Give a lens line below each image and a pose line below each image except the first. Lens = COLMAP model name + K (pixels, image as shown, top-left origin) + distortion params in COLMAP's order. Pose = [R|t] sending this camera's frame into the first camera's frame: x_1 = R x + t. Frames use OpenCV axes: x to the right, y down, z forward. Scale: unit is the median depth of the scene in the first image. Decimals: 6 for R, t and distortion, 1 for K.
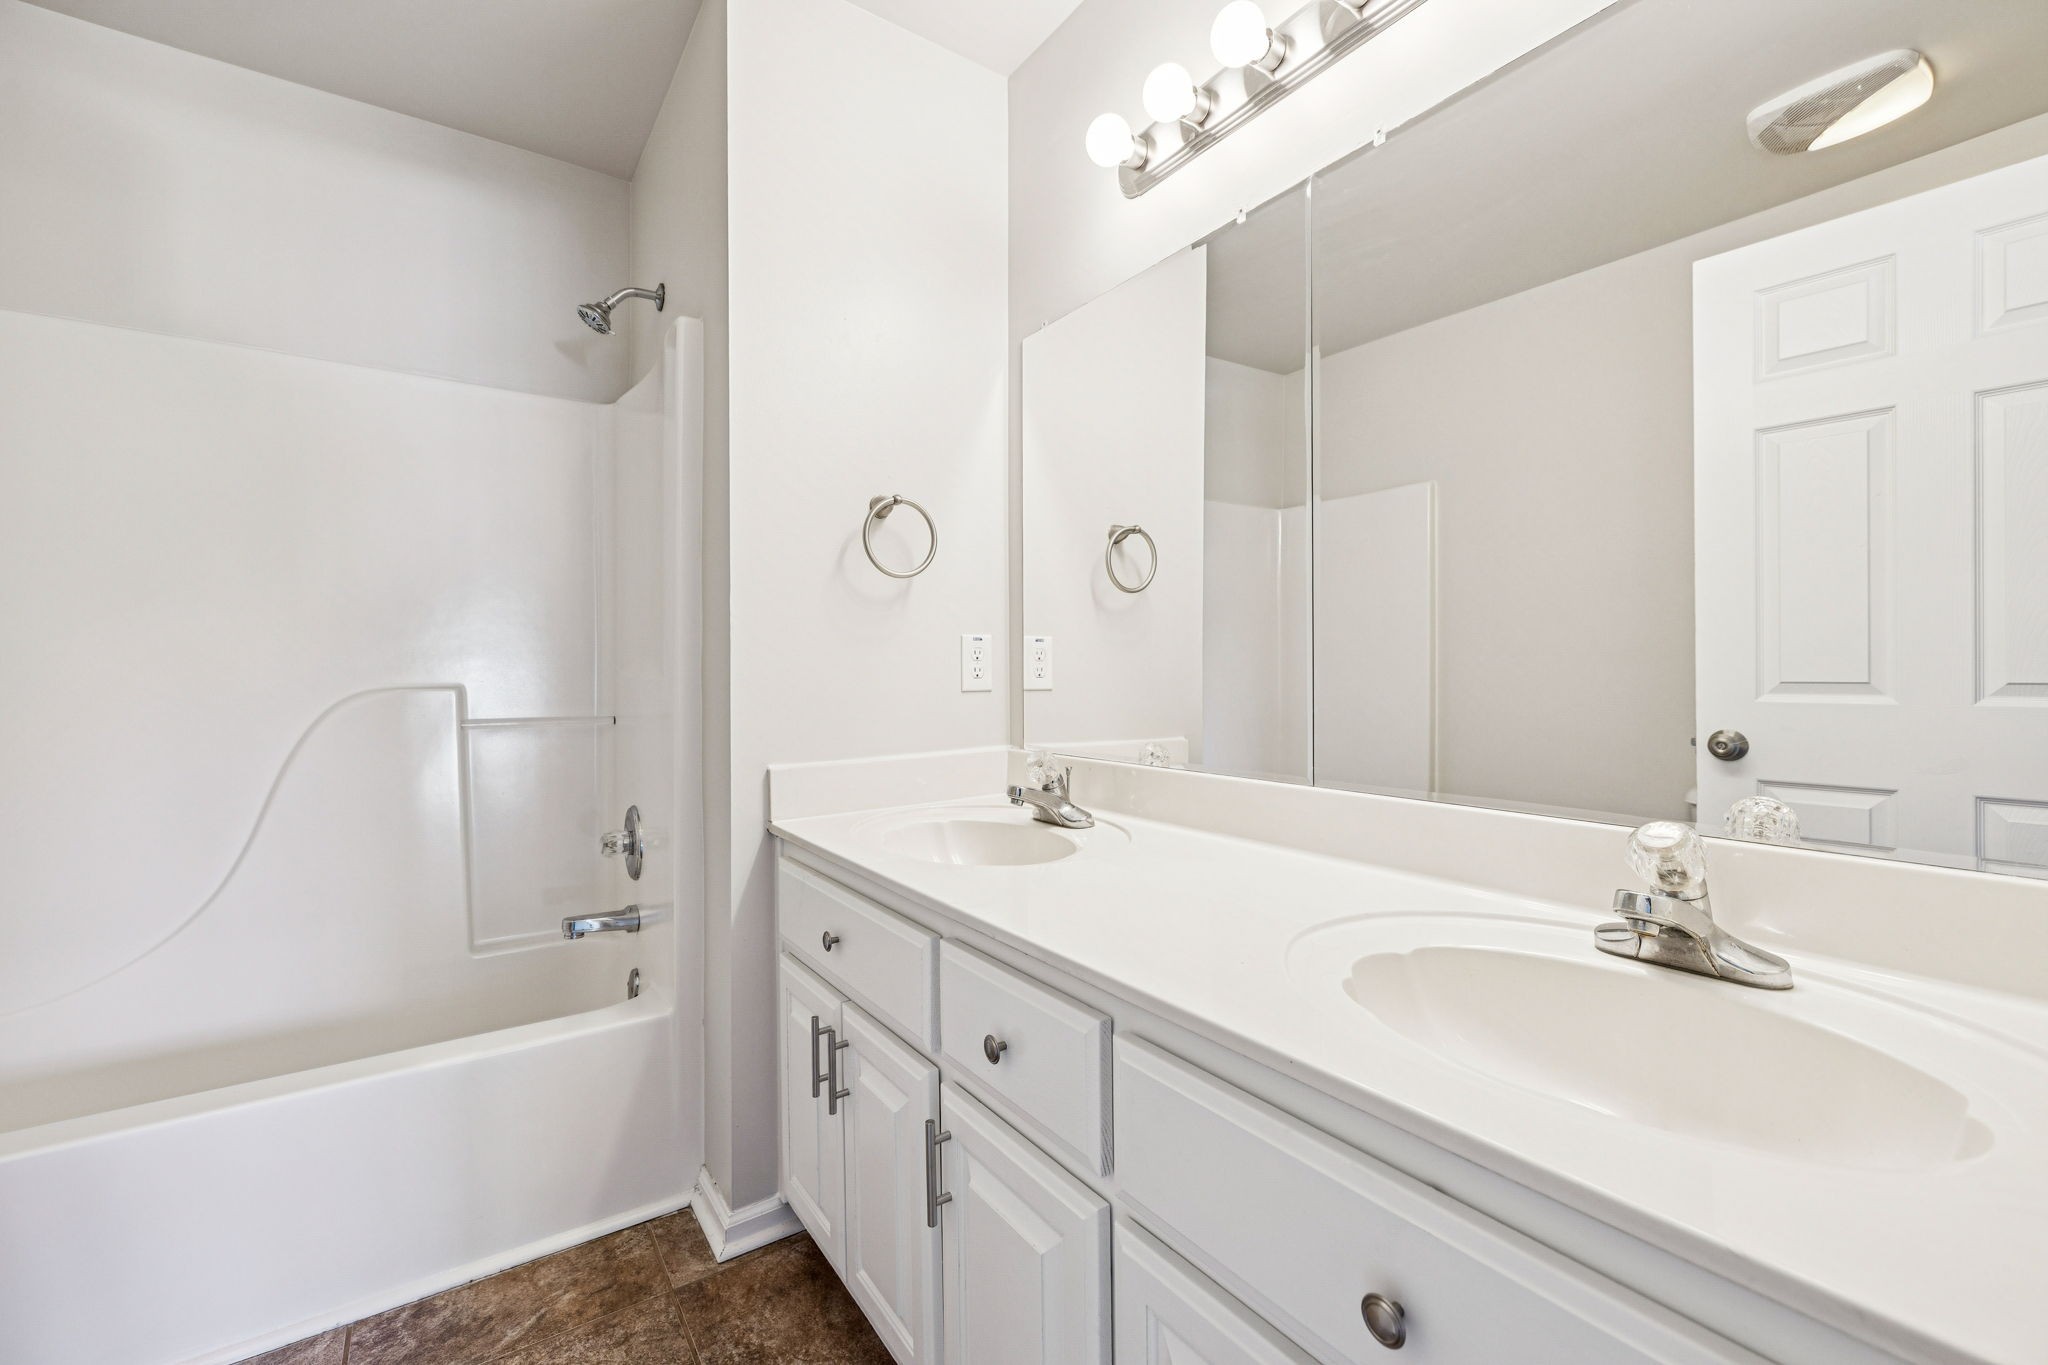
lens RADIAL K [[853.0, 0, 1016.8], [0, 853.0, 670.7], [0, 0, 1]] dist [-0.000215, 0.000569]
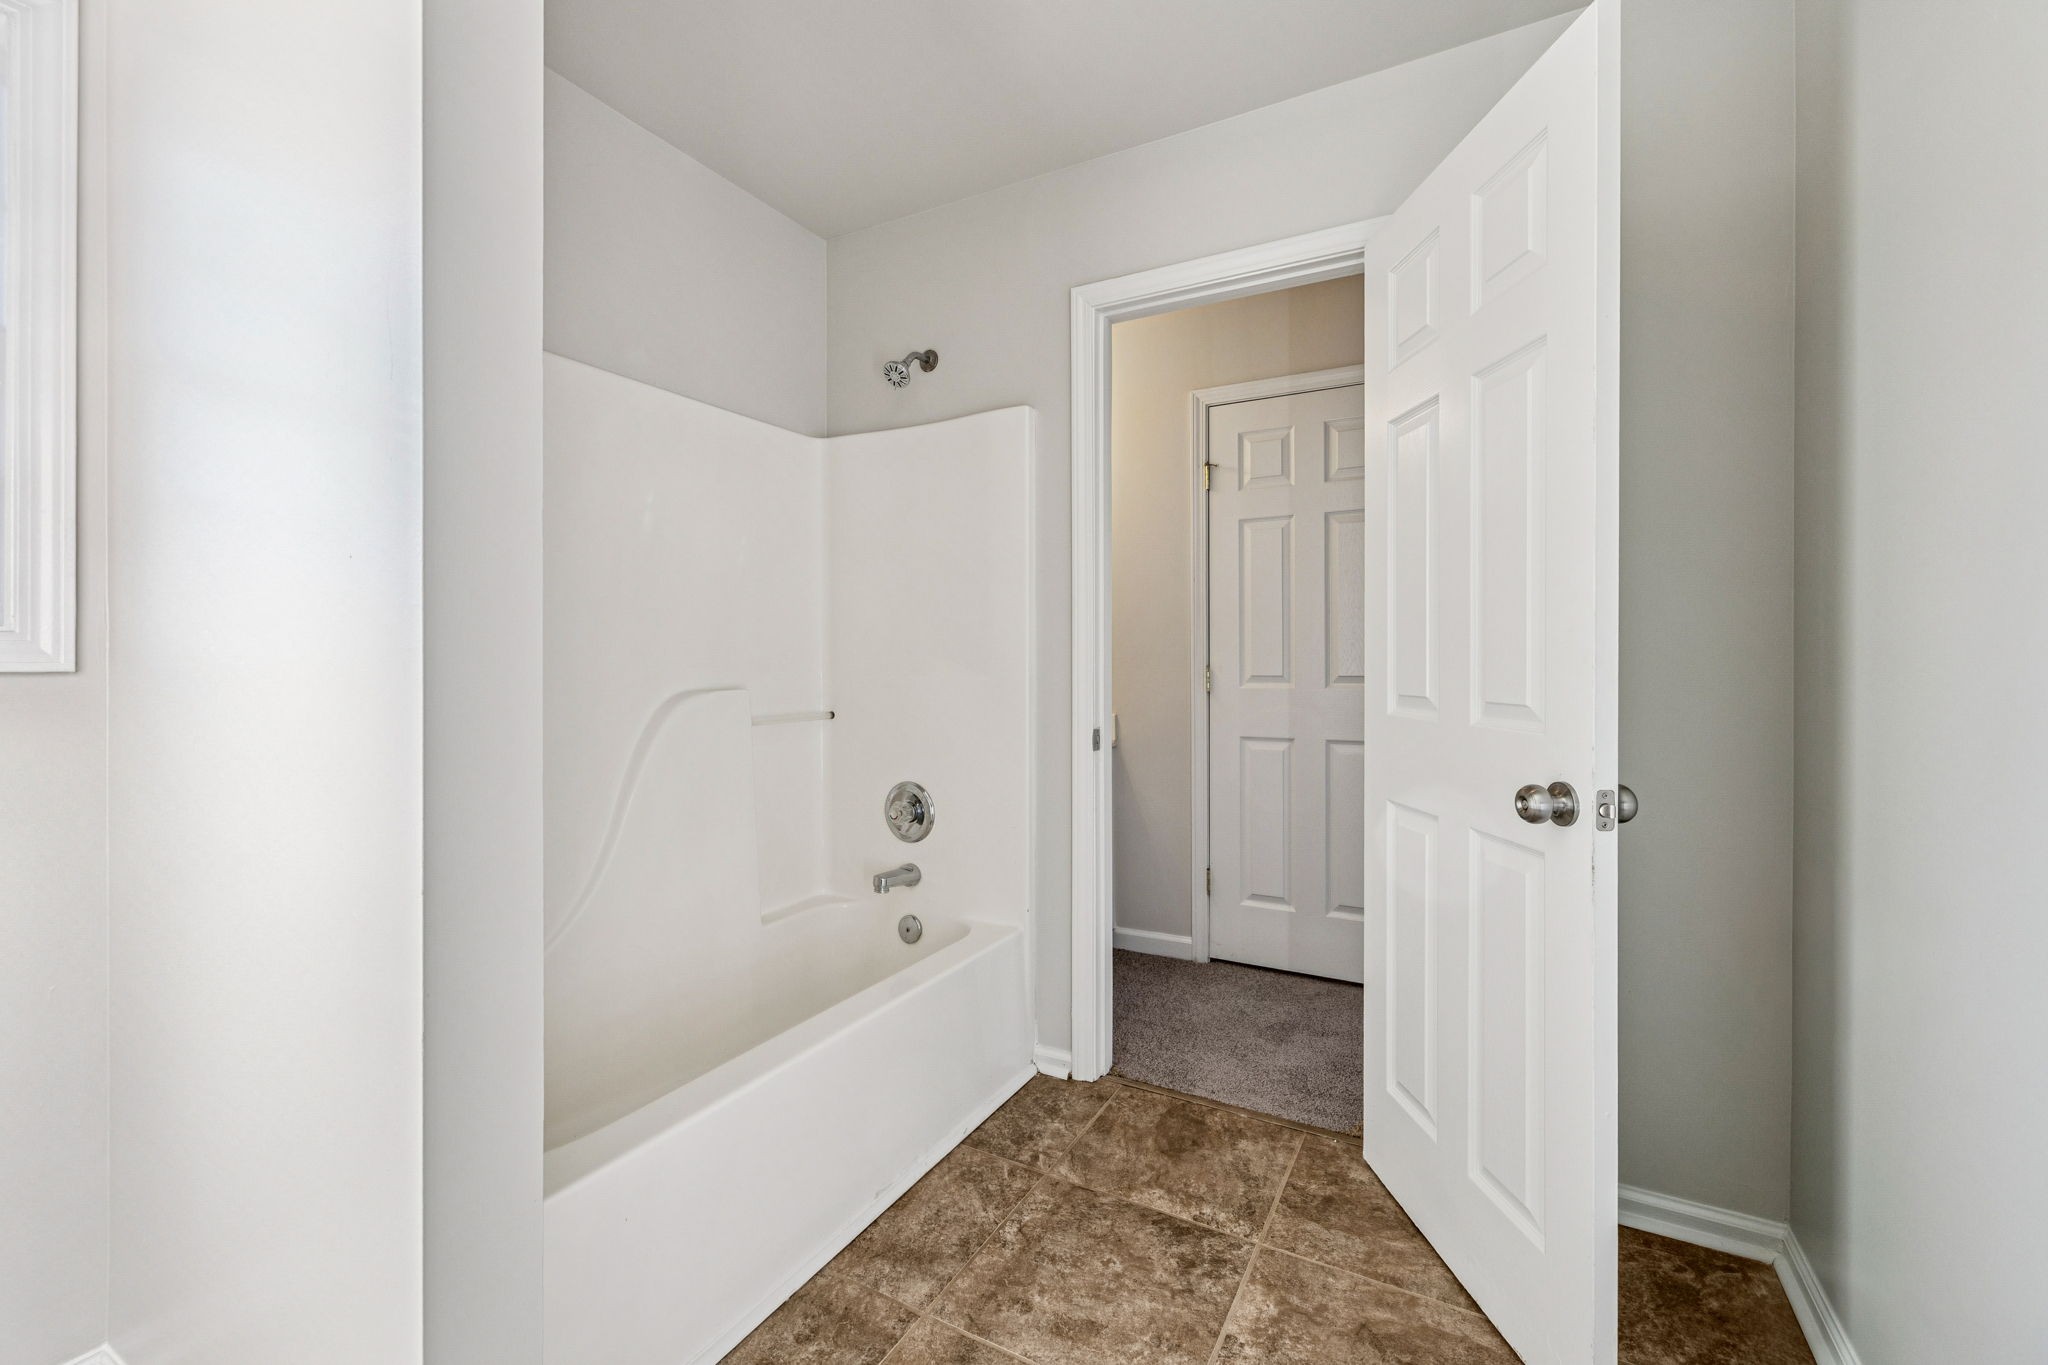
lens RADIAL K [[853.0, 0, 1016.8], [0, 853.0, 670.7], [0, 0, 1]] dist [-0.000215, 0.000569]
pose [[0.798439, 0.000367, 0.602075, -1.080062], [-0.003743, 0.999984, 0.004354, -0.004815], [-0.602064, -0.005730, 0.798427, -0.055934]]
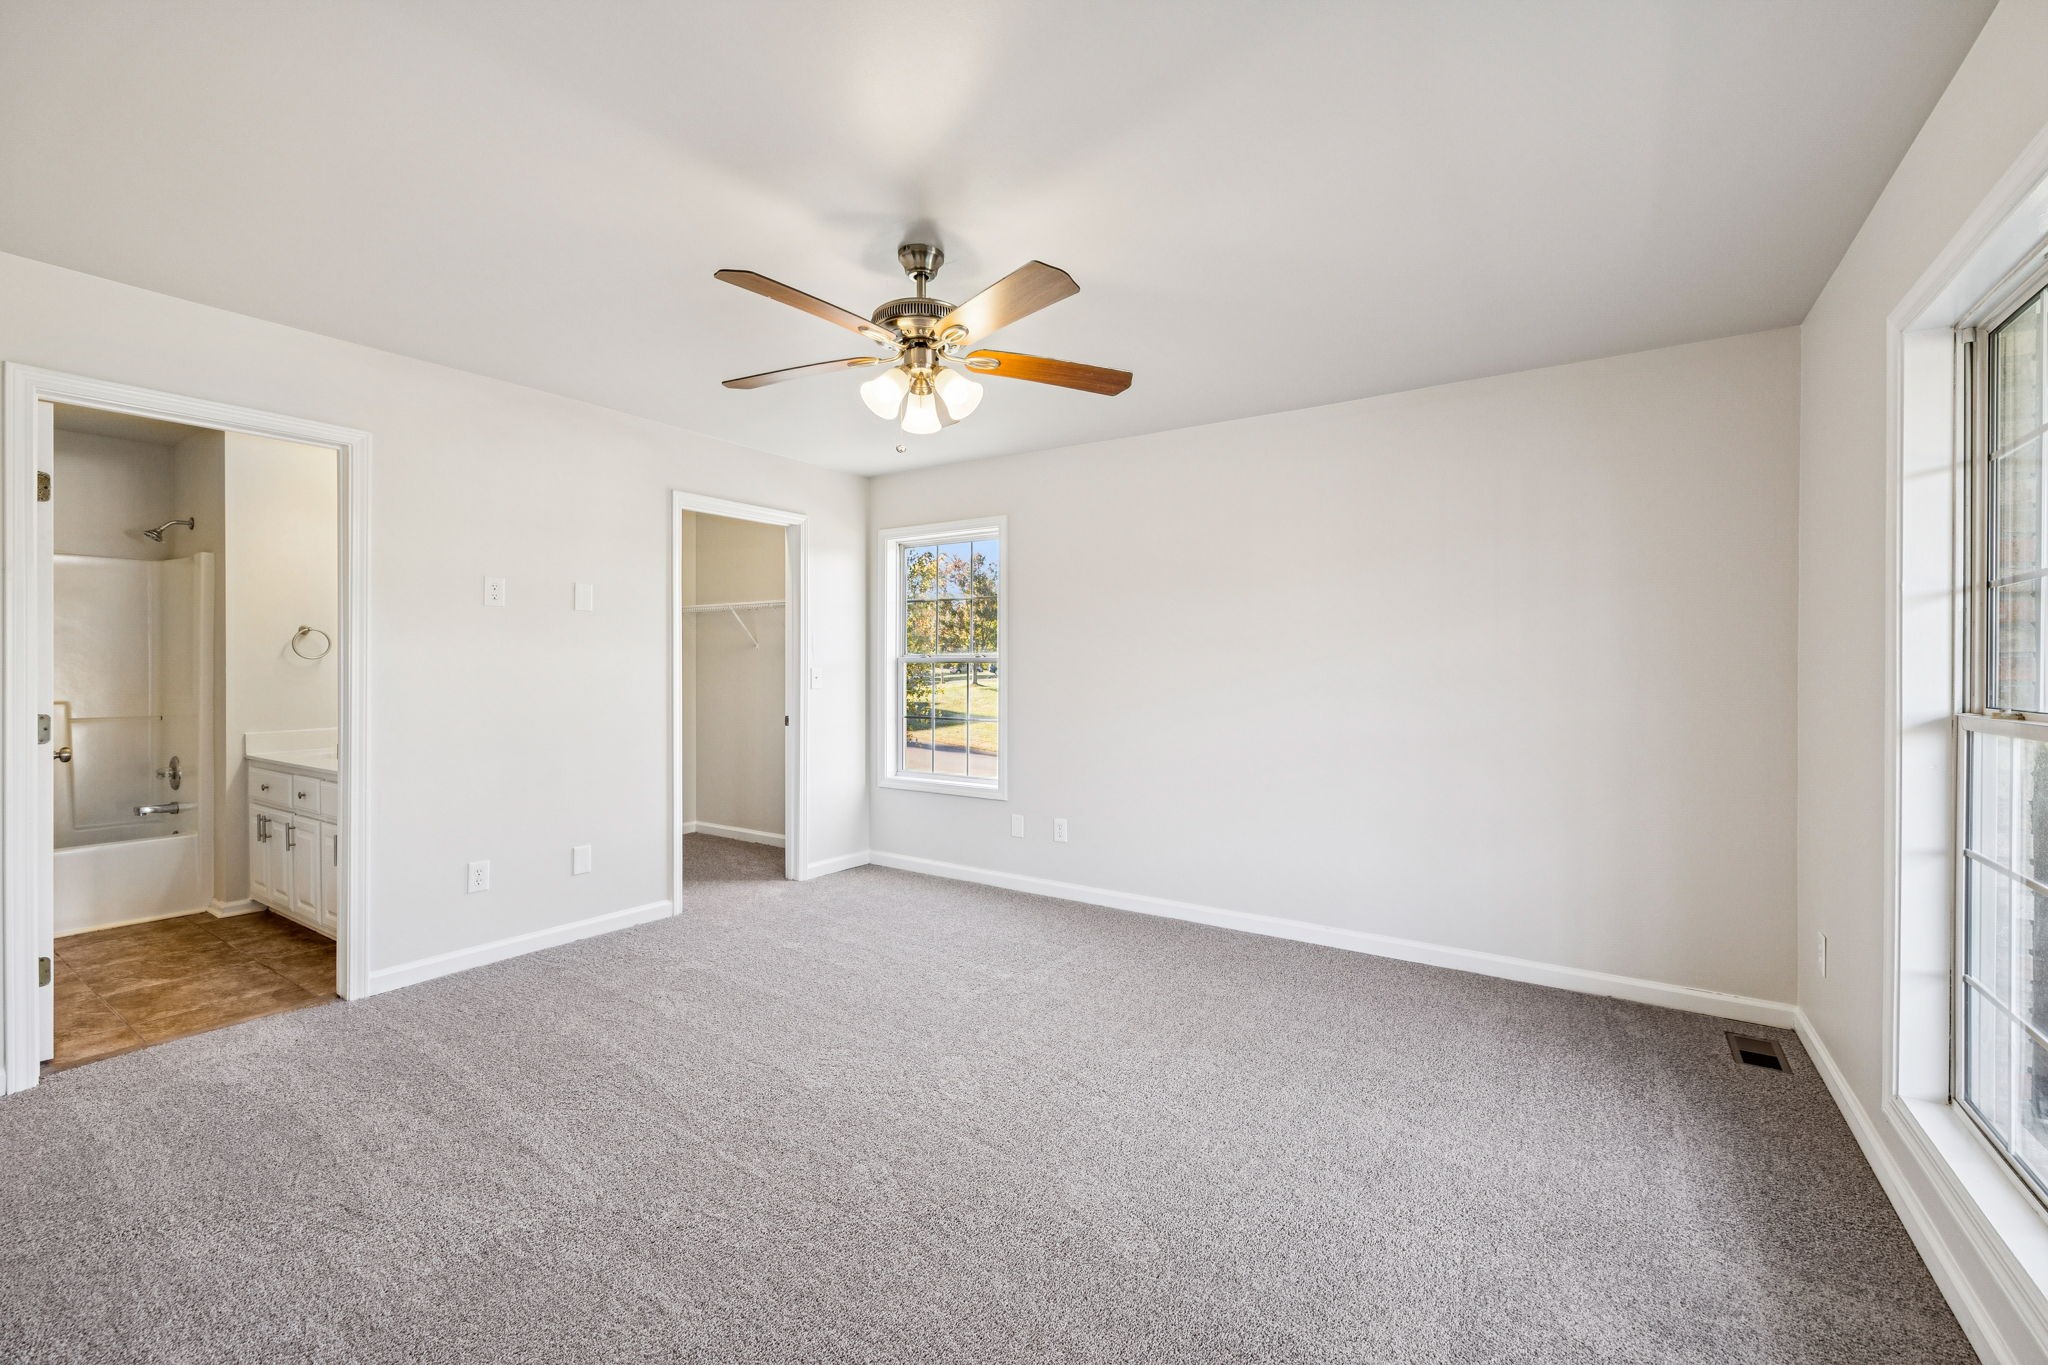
lens RADIAL K [[853.0, 0, 1016.8], [0, 853.0, 670.7], [0, 0, 1]] dist [-0.000215, 0.000569]
pose [[0.929743, 0.002818, 0.368198, 0.774998], [-0.003000, 0.999995, -0.000078, -0.069676], [-0.368197, -0.001032, 0.929747, -1.887169]]
